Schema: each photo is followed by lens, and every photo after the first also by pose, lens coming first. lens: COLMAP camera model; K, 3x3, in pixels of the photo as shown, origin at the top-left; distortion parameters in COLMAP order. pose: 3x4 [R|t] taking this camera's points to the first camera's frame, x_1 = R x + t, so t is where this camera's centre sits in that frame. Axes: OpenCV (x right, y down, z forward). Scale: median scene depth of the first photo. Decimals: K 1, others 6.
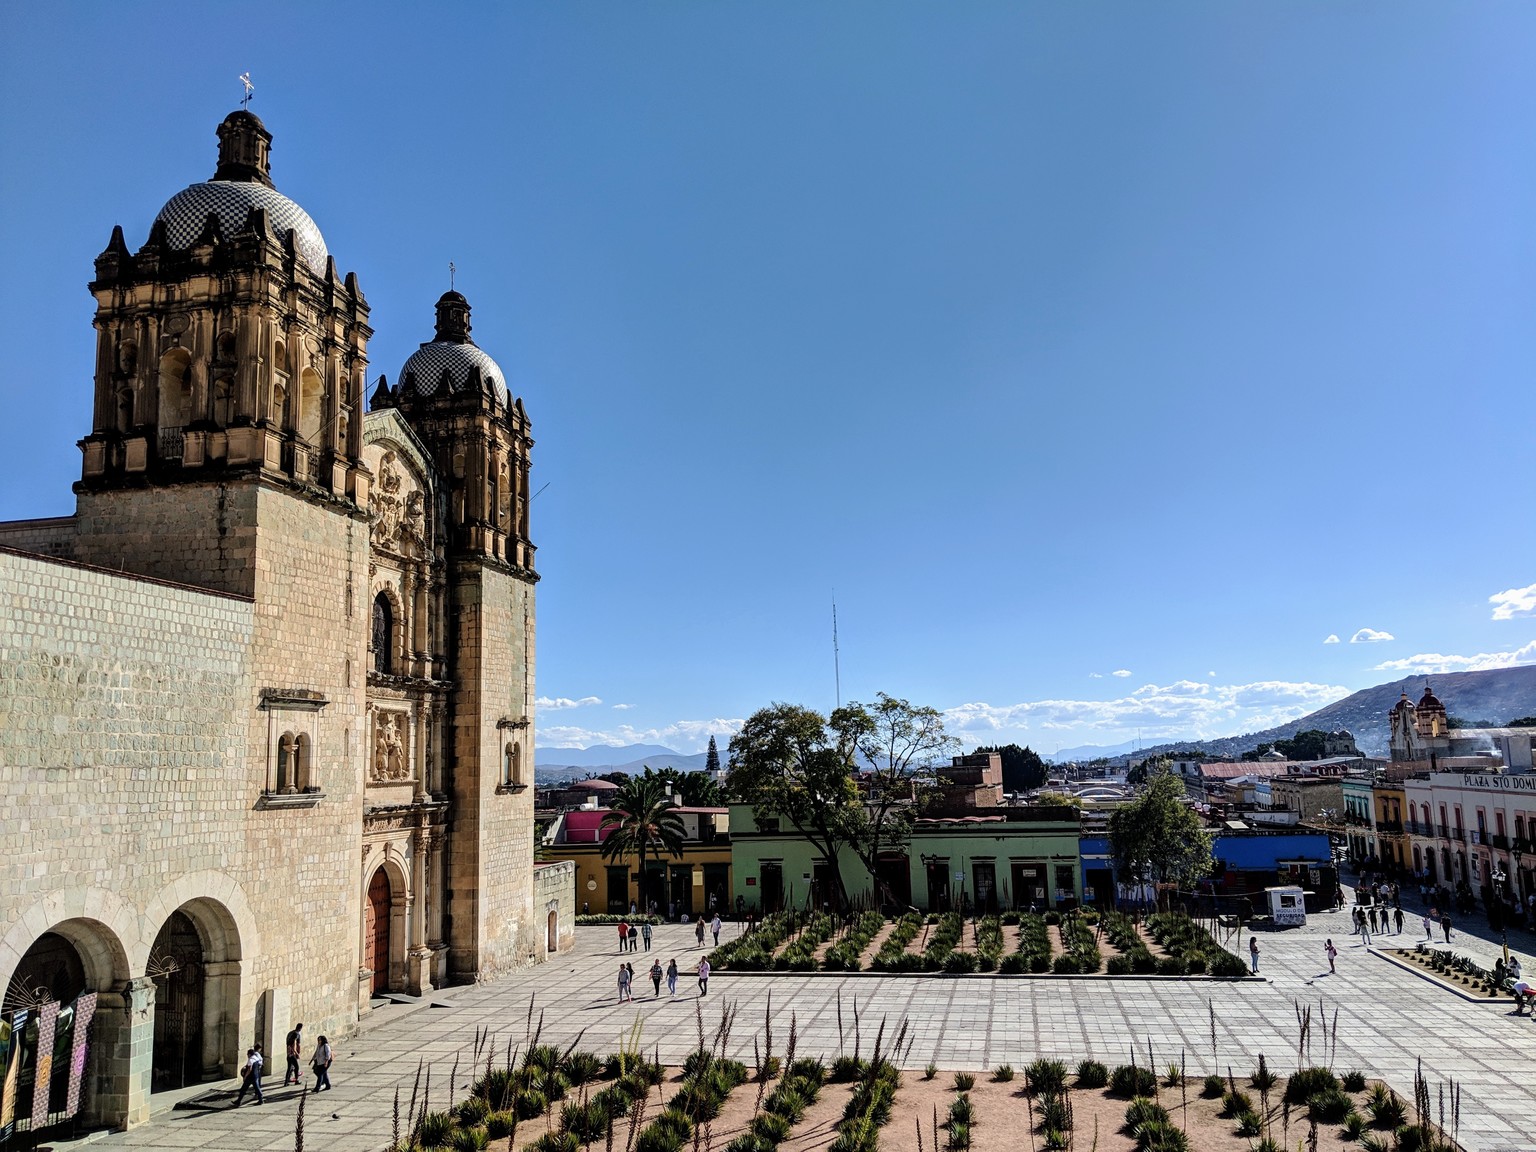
lens RADIAL K [[1211.1, 0, 768.0], [0, 1211.1, 576.0], [0, 0, 1]] dist [0.107910, -0.230738]
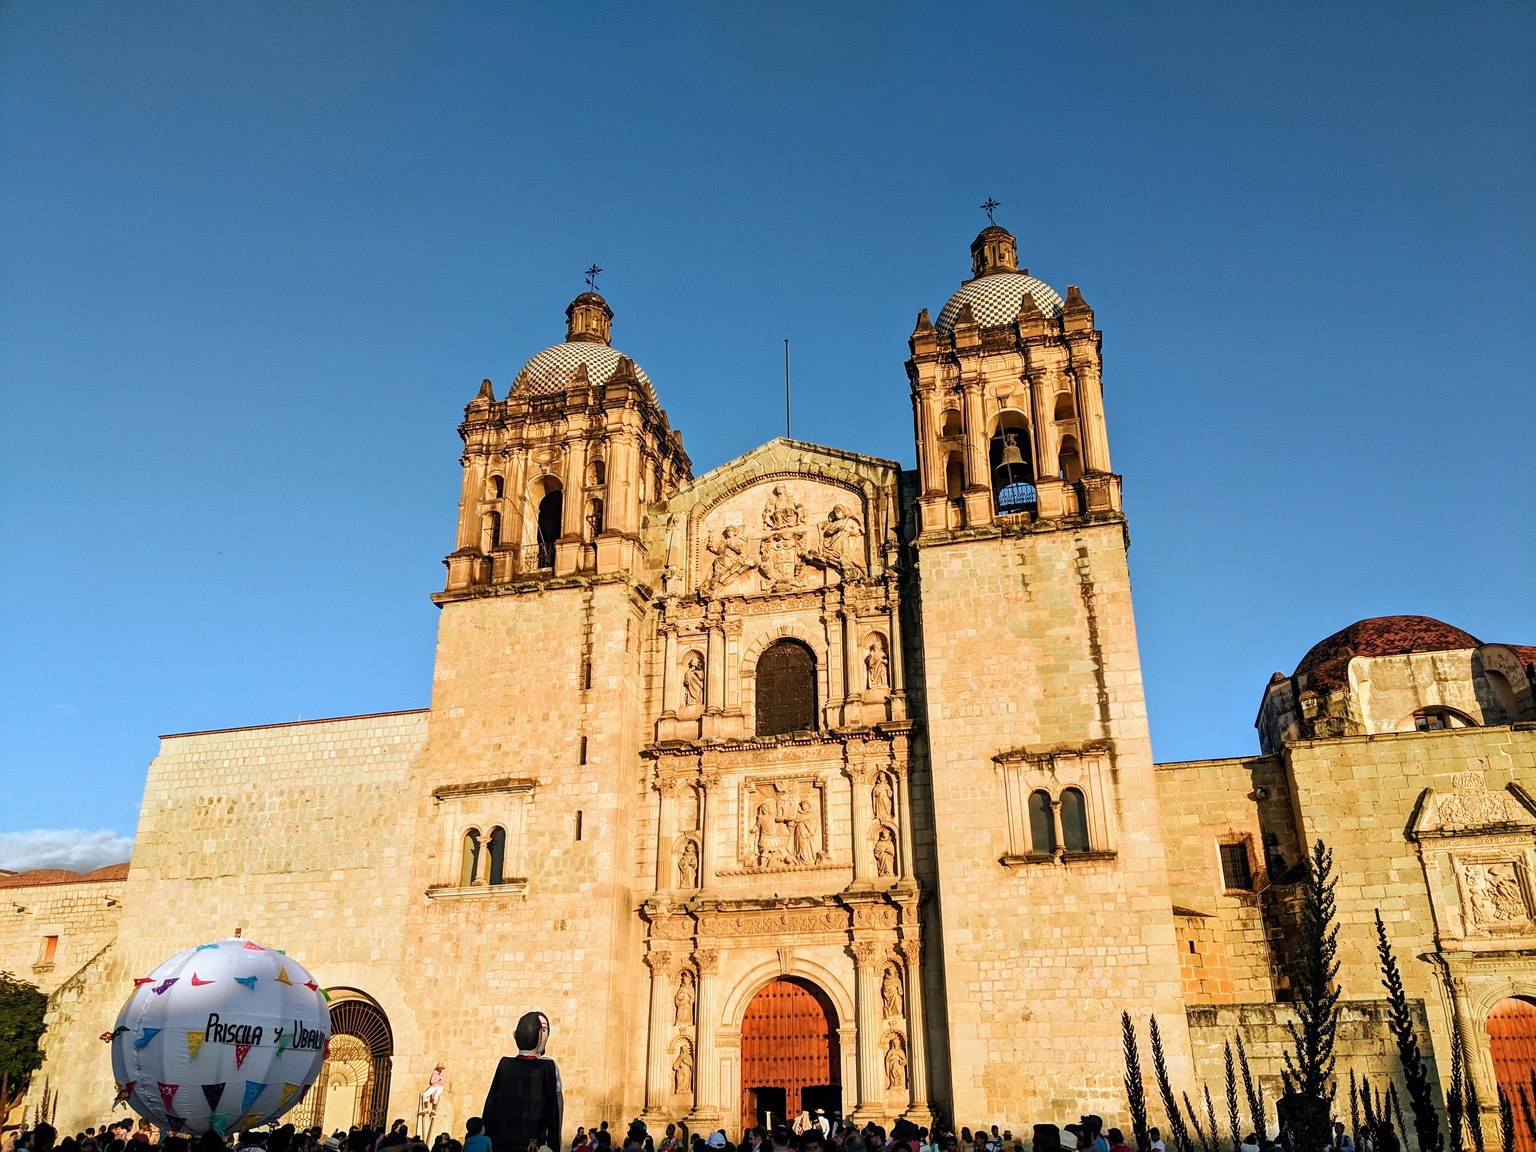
lens RADIAL K [[1180.9, 0, 770.7], [0, 1180.9, 610.3], [0, 0, 1]] dist [0.115978, -0.216236]
pose [[-0.056051, -0.344310, -0.937182, 0.552312], [0.170162, 0.921630, -0.348773, 0.340774], [0.983821, -0.179022, 0.006930, 1.246230]]
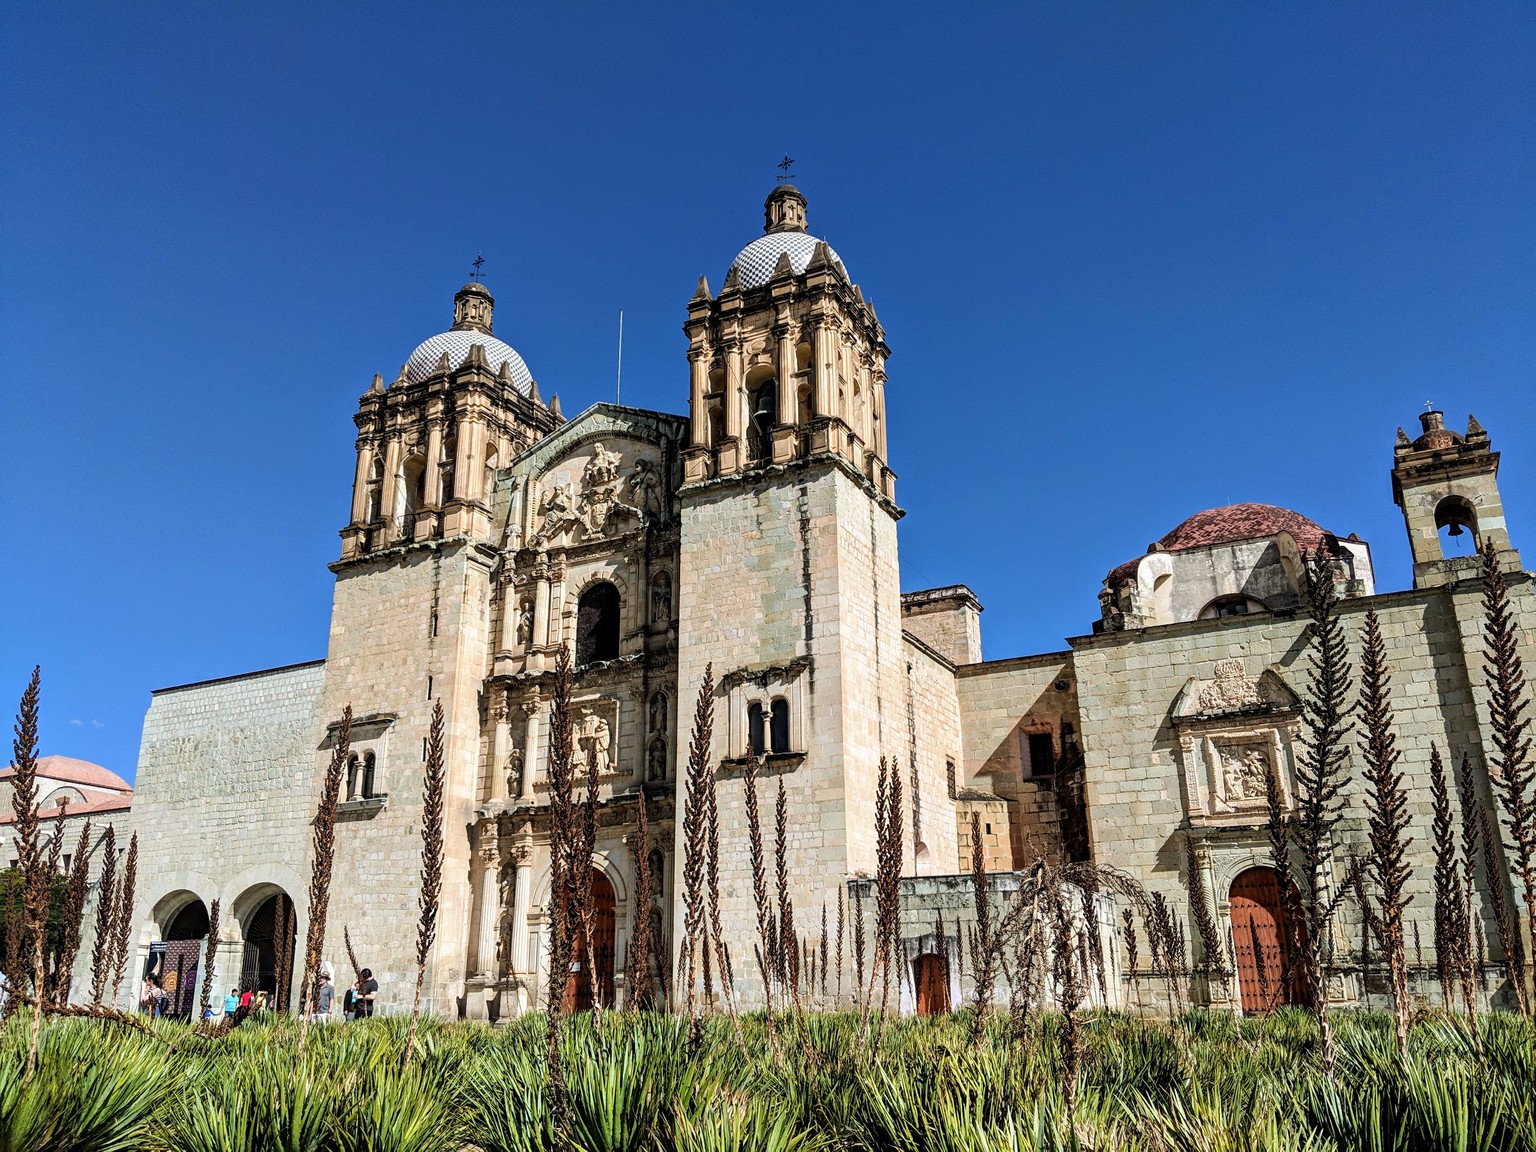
lens RADIAL K [[1211.1, 0, 768.0], [0, 1211.1, 576.0], [0, 0, 1]] dist [0.107910, -0.230738]
pose [[-0.270341, -0.274717, -0.922738, 0.663270], [0.175868, 0.928209, -0.327871, 0.432232], [0.946565, -0.250917, -0.202619, 1.663558]]
